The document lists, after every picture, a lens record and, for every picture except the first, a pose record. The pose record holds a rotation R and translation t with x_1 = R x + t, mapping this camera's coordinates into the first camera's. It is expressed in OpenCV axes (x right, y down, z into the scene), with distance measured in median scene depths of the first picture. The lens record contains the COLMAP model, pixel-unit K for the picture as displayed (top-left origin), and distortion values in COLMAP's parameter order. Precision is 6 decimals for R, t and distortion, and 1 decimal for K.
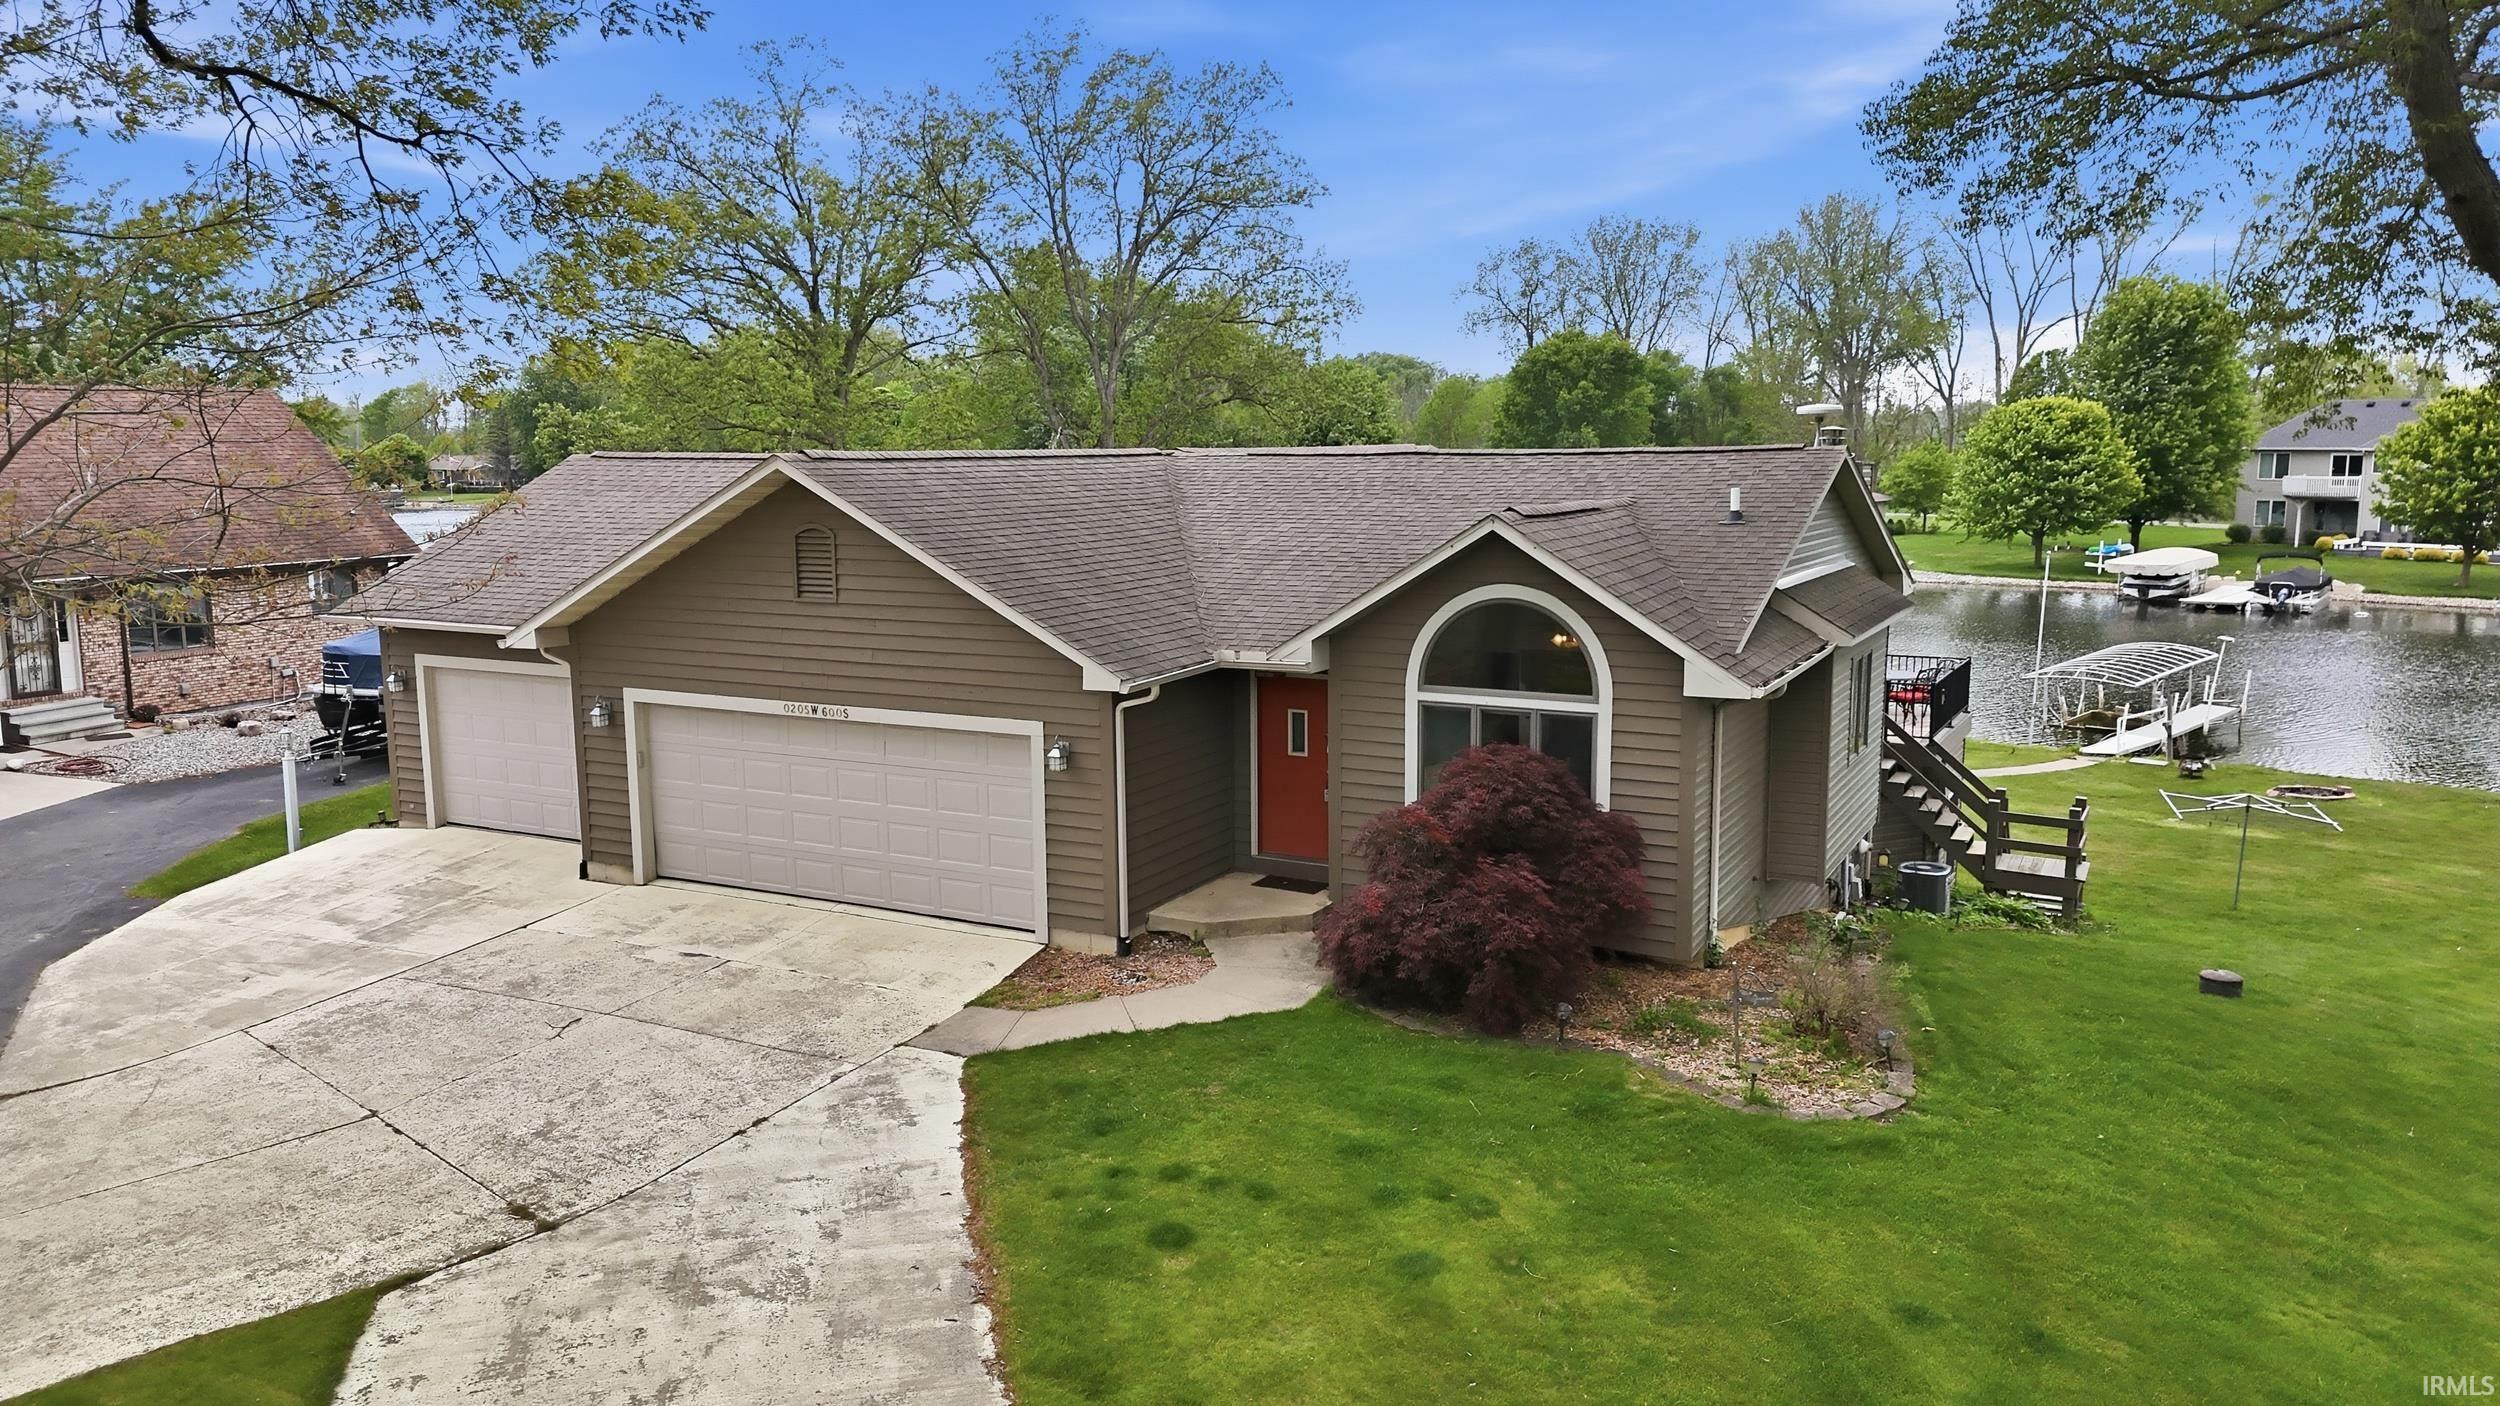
lens RADIAL K [[1774.9, 0, 1250.0], [0, 1774.9, 703.0], [0, 0, 1]] dist [0.053724, -0.060632]
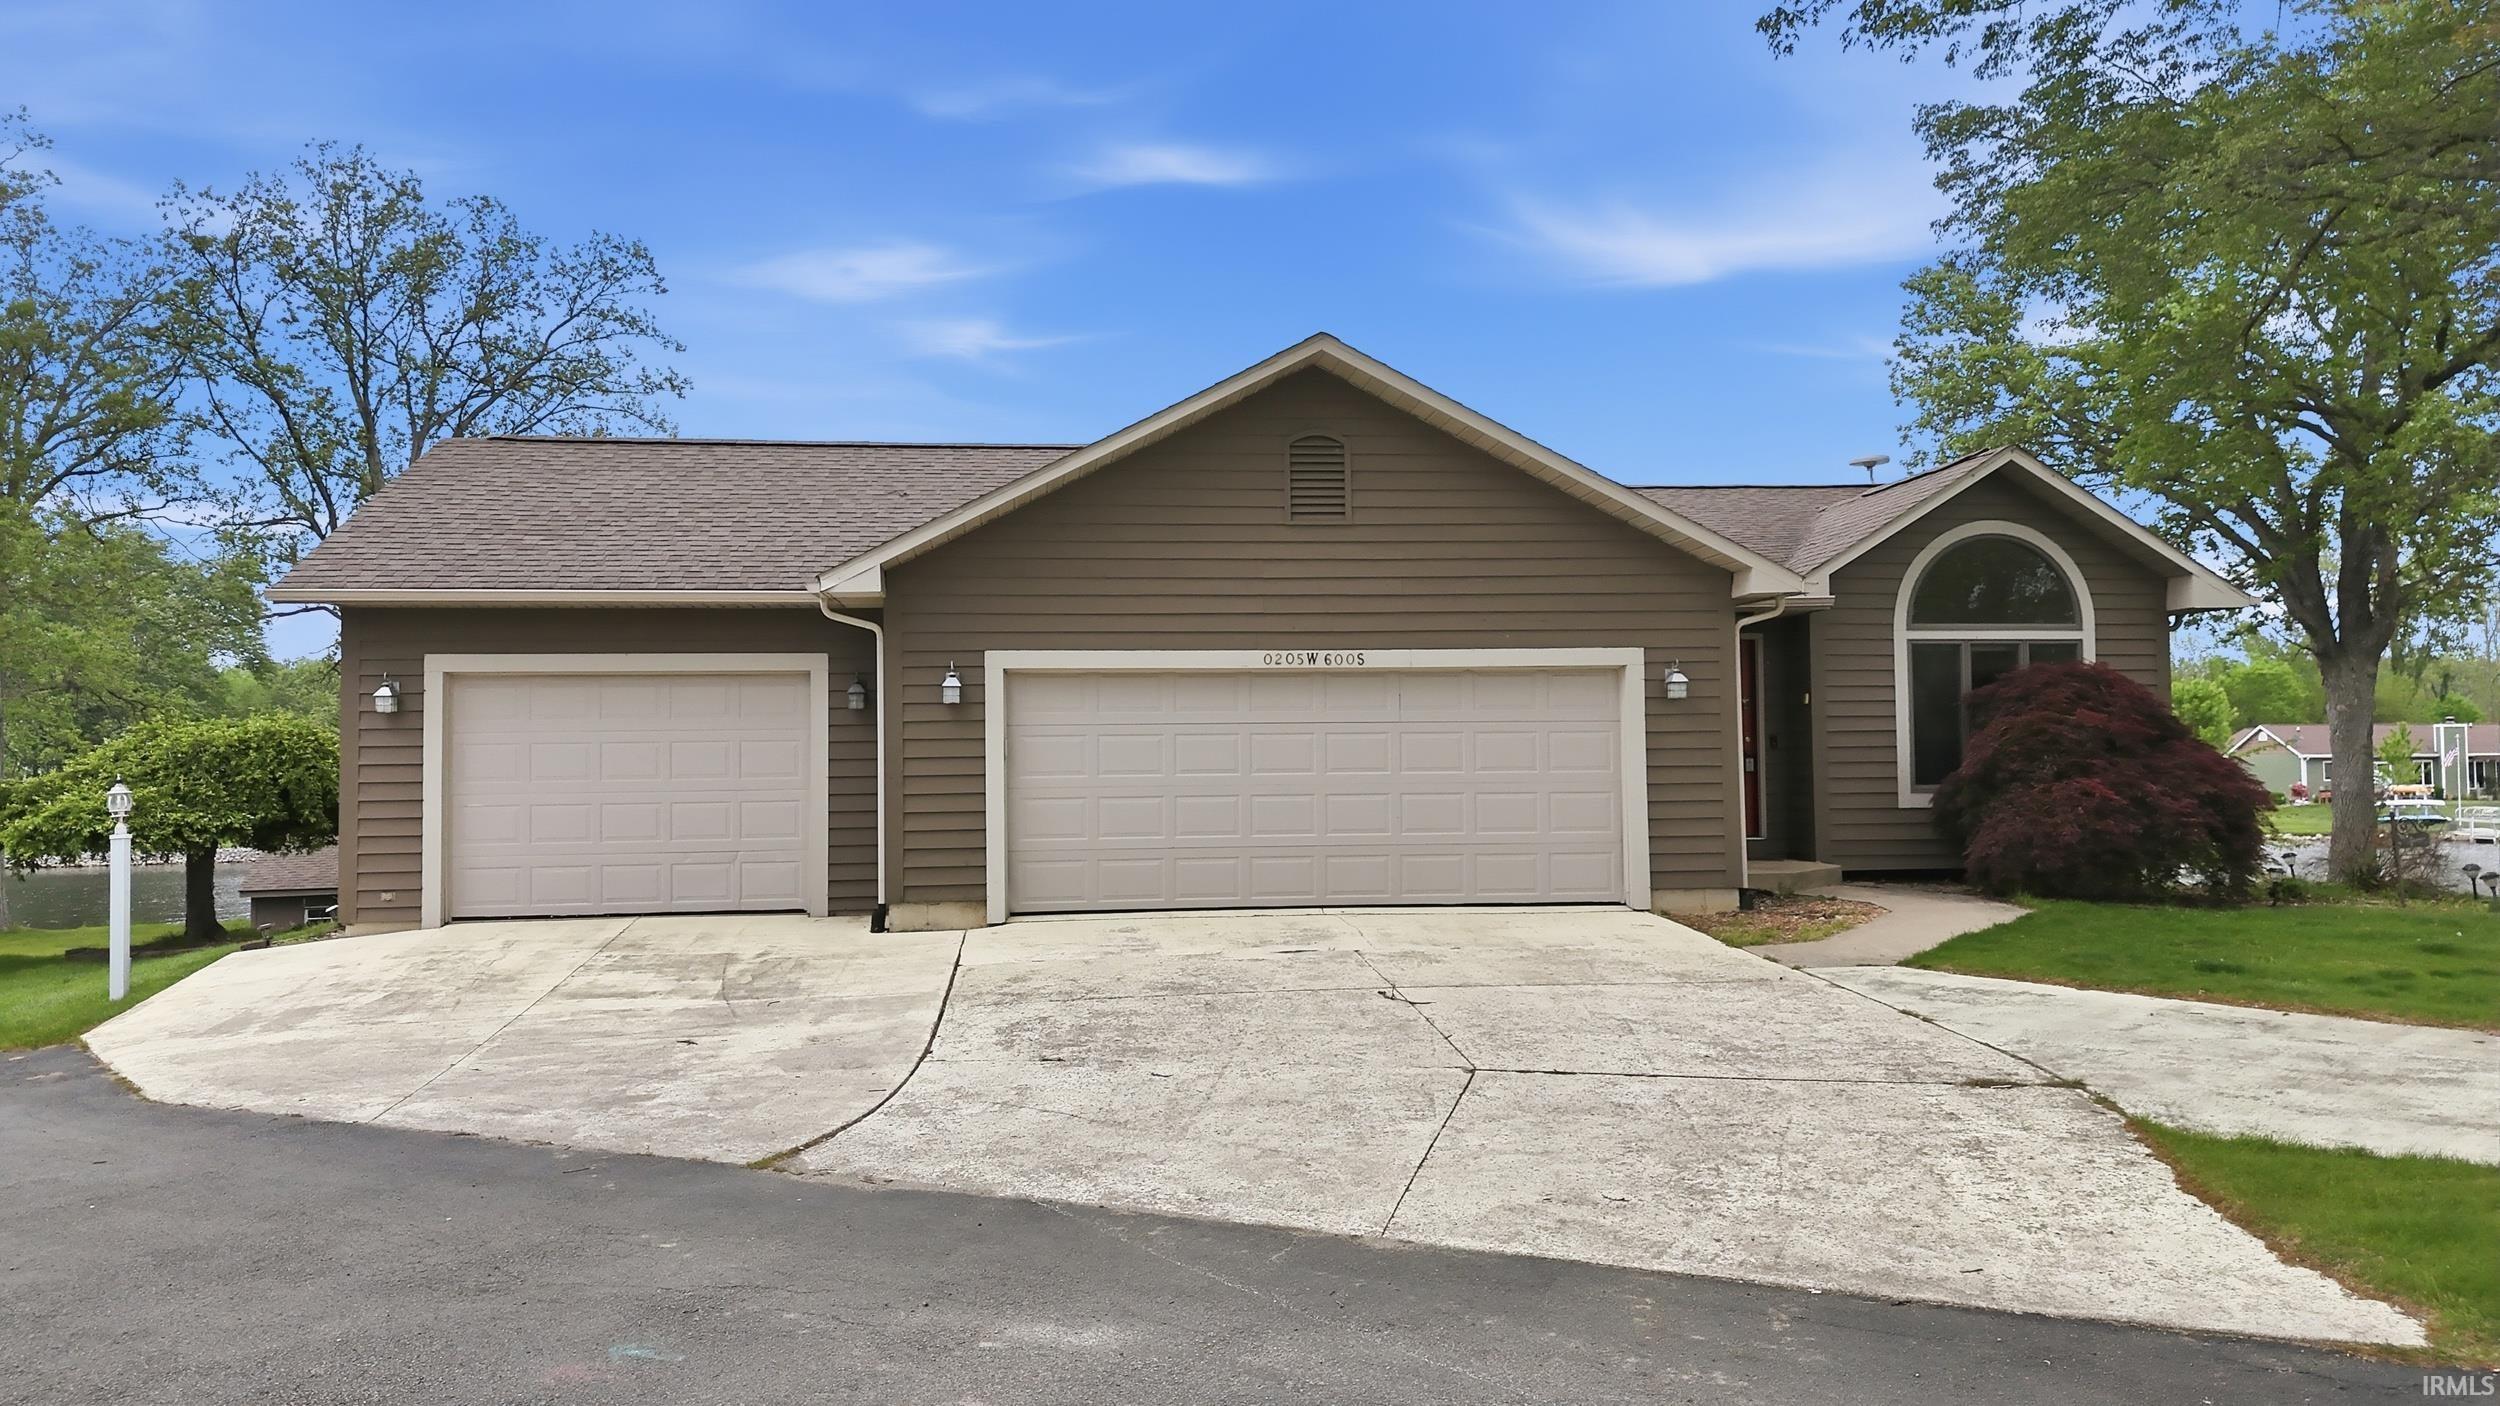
lens RADIAL K [[1774.9, 0, 1250.0], [0, 1774.9, 703.0], [0, 0, 1]] dist [0.053724, -0.060632]
pose [[0.832536, 0.015337, 0.553759, -0.163049], [0.088243, 0.983182, -0.159897, 0.034249], [-0.546898, 0.181985, 0.817181, 0.082929]]
